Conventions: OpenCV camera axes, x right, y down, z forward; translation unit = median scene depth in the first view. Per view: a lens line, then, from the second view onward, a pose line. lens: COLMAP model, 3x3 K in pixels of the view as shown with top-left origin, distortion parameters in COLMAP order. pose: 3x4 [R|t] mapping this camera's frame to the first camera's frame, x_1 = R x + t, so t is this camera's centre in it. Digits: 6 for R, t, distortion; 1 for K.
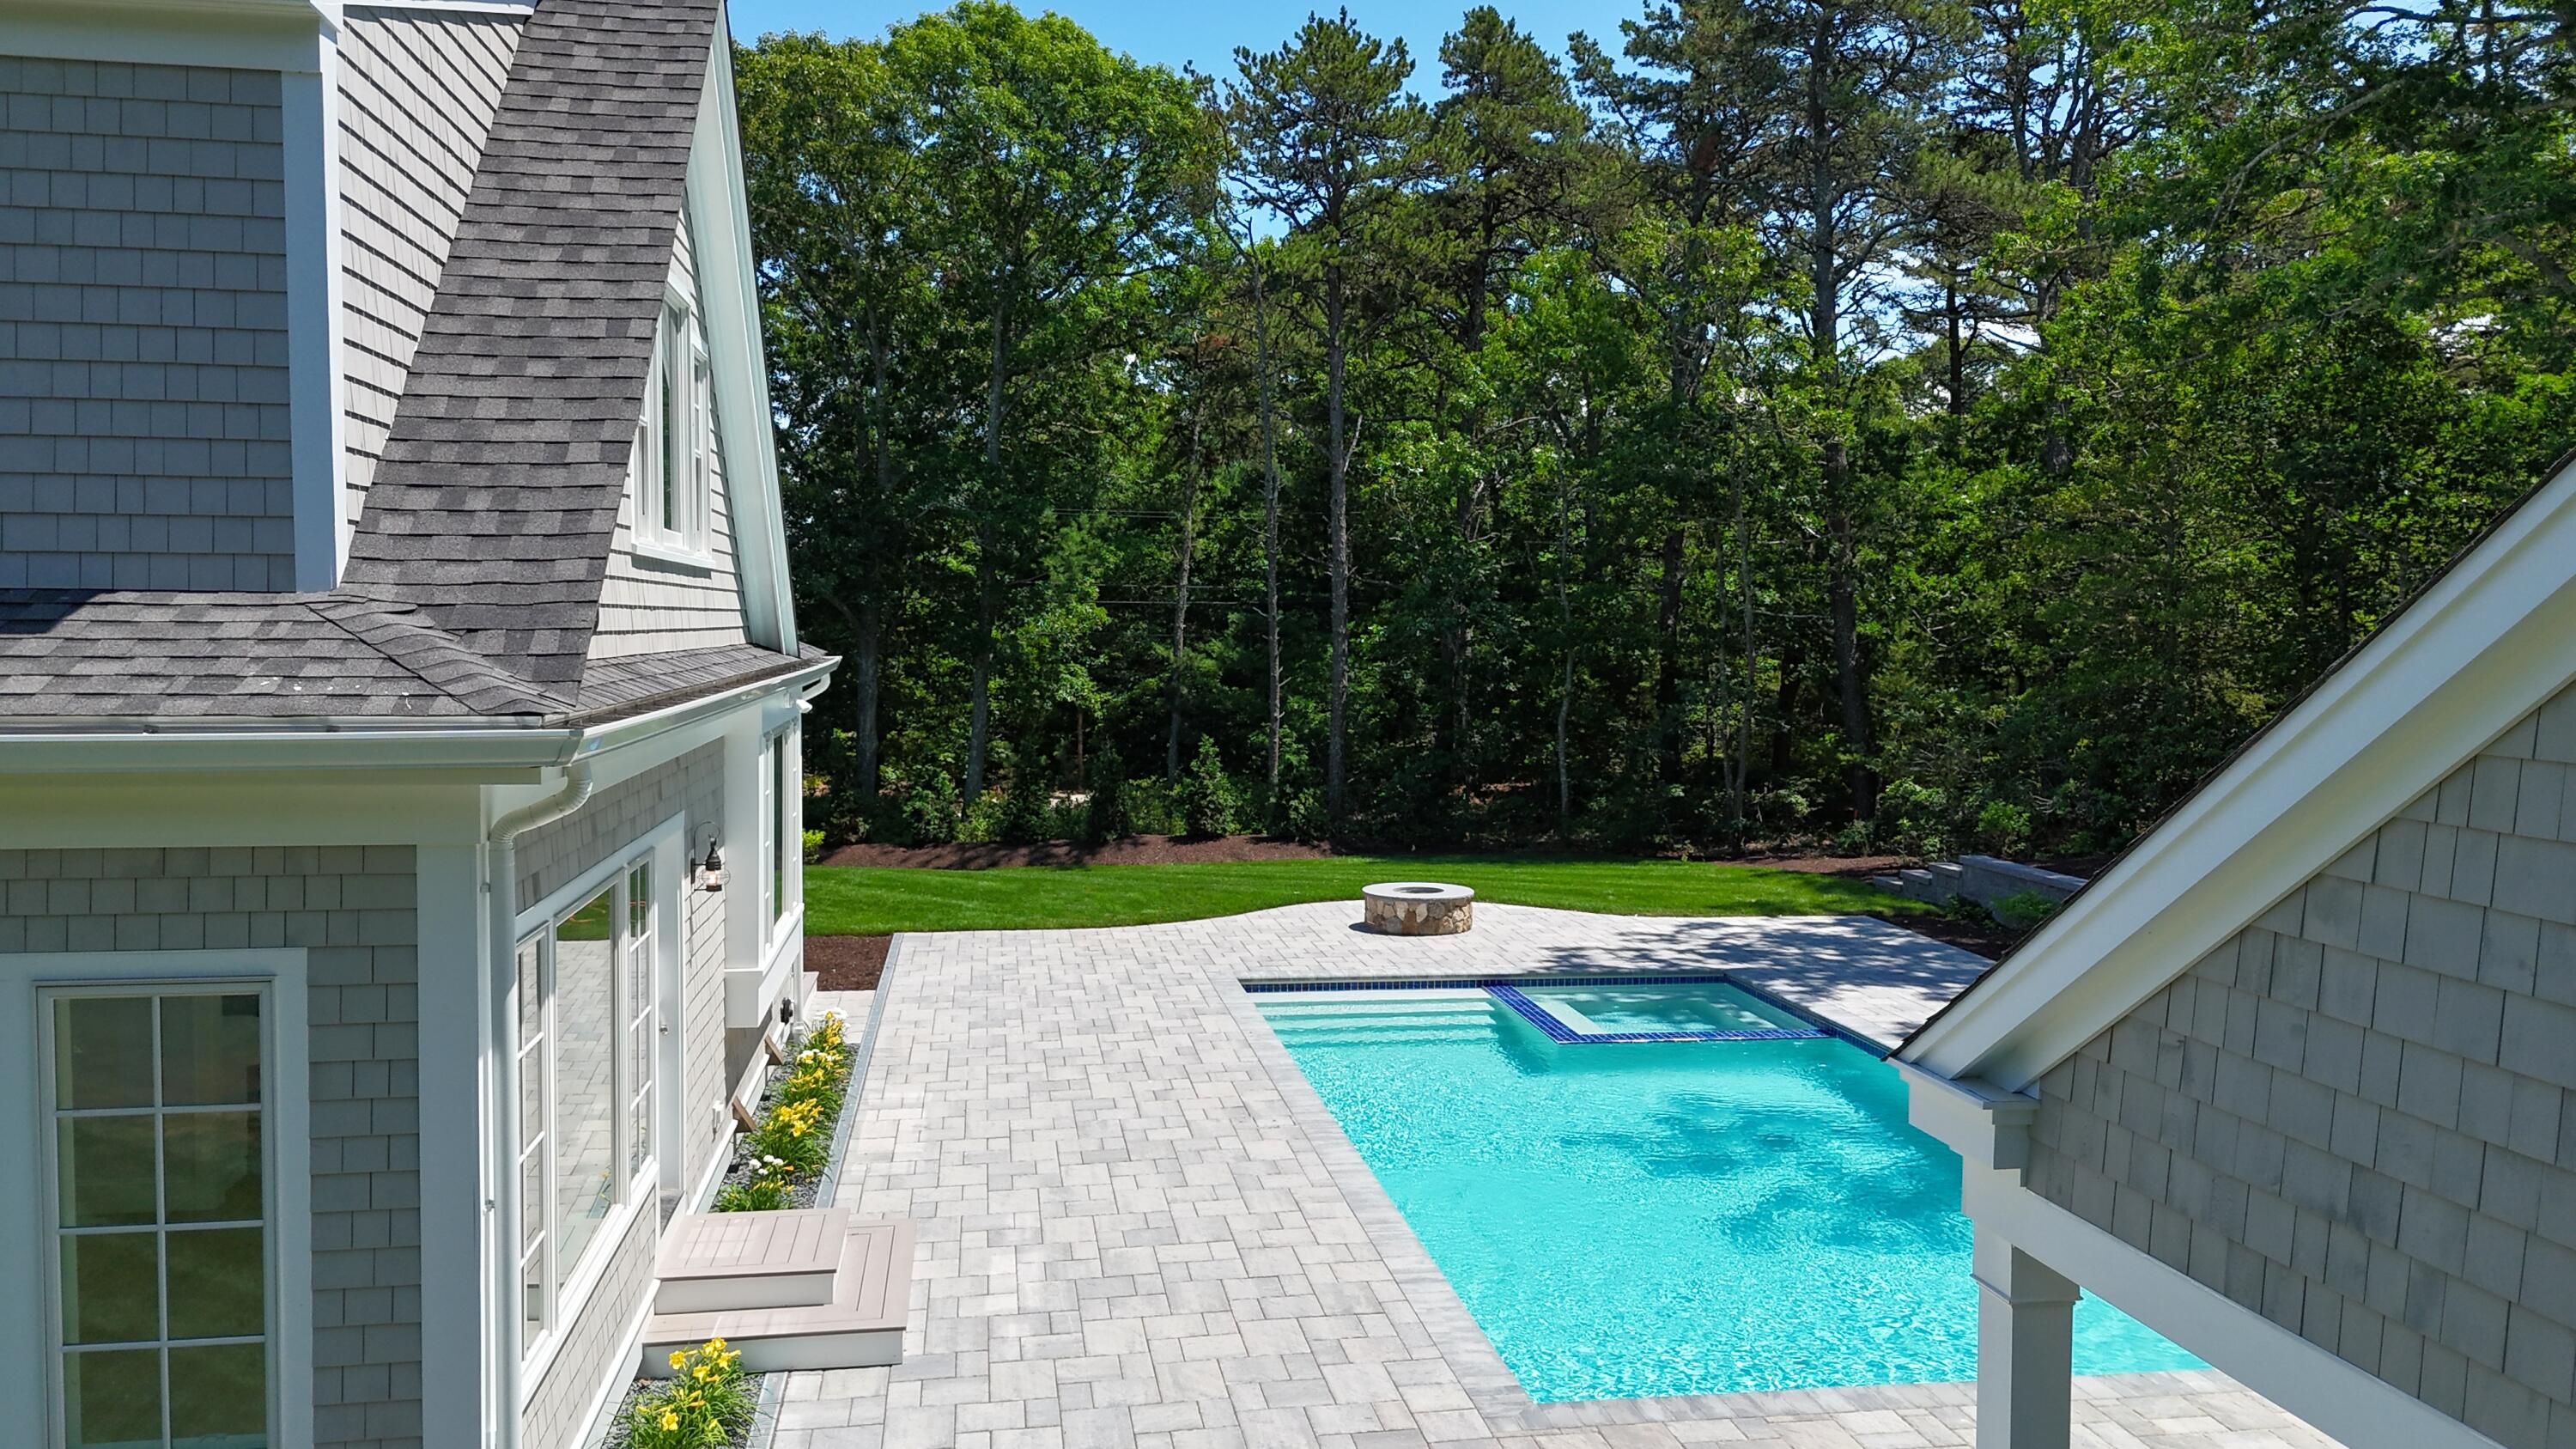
lens RADIAL K [[1902.8, 0, 1282.8], [0, 1902.8, 725.3], [0, 0, 1]] dist [0.079760, -0.076223]
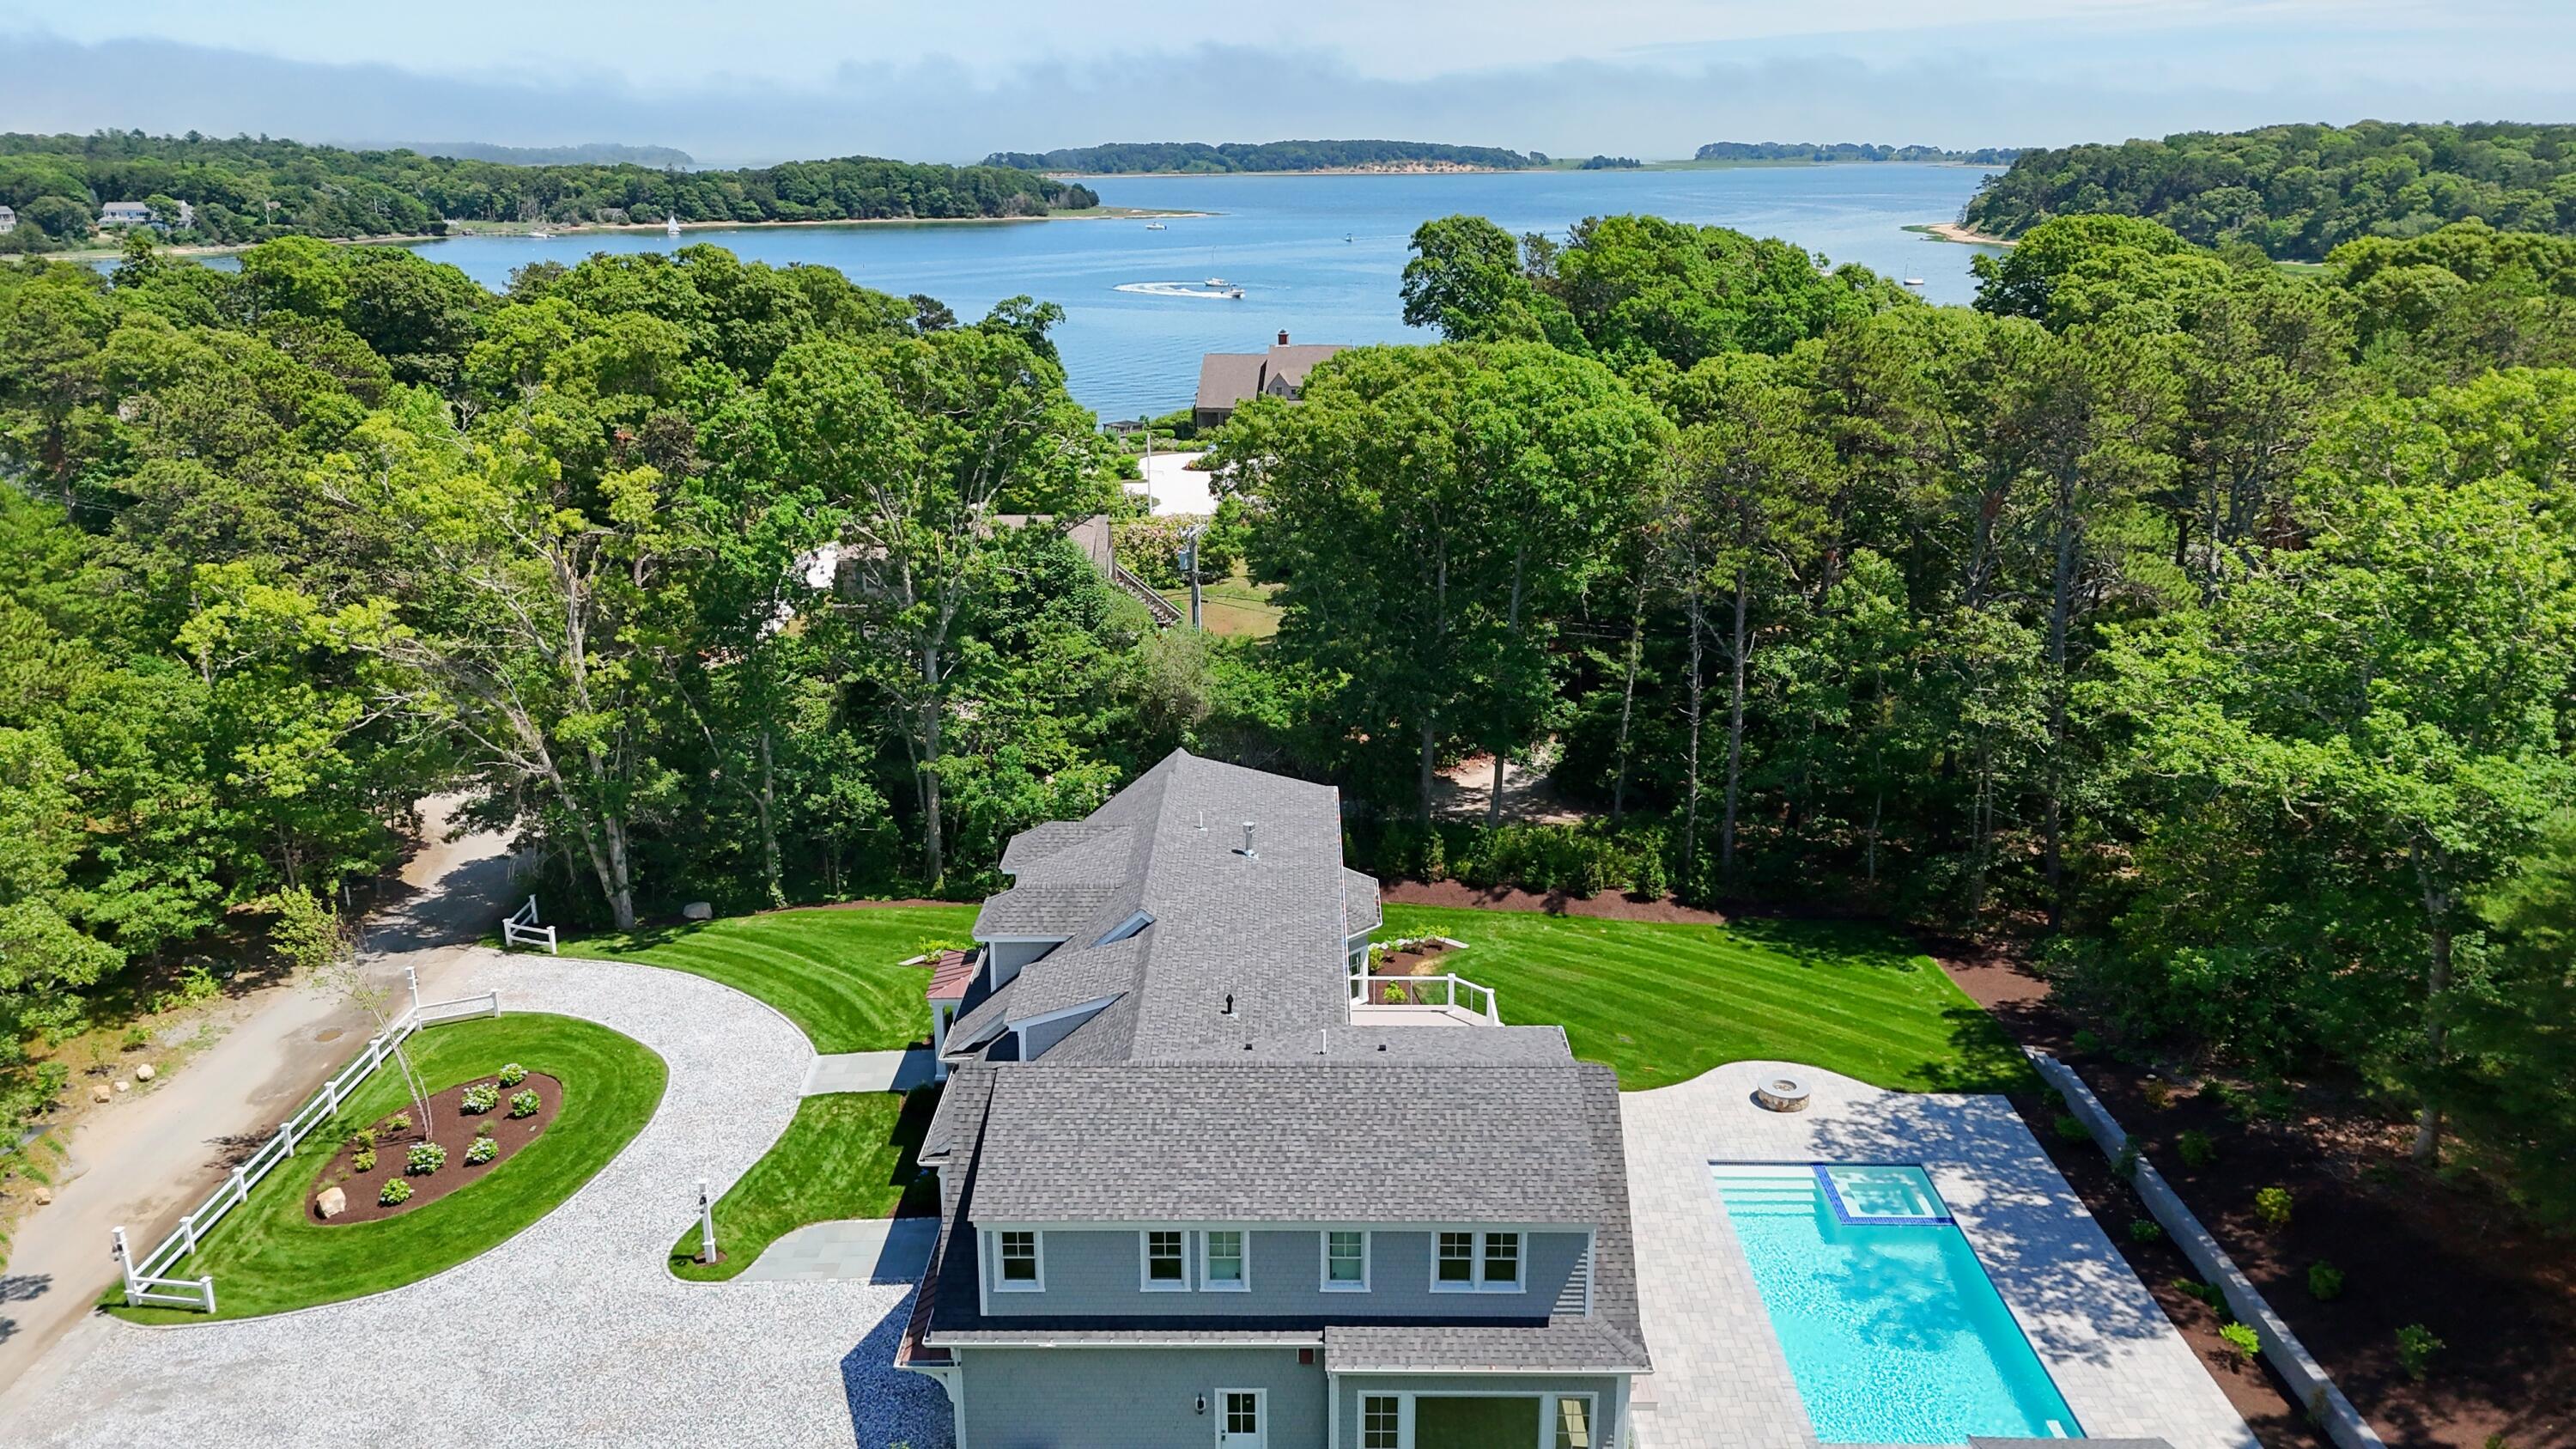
lens RADIAL K [[1902.8, 0, 1282.8], [0, 1902.8, 725.3], [0, 0, 1]] dist [0.079760, -0.076223]
pose [[0.986177, 0.037805, -0.161324, -0.088016], [0.002394, 0.970271, 0.242009, -0.476492], [0.165678, -0.239049, 0.956769, -0.618249]]
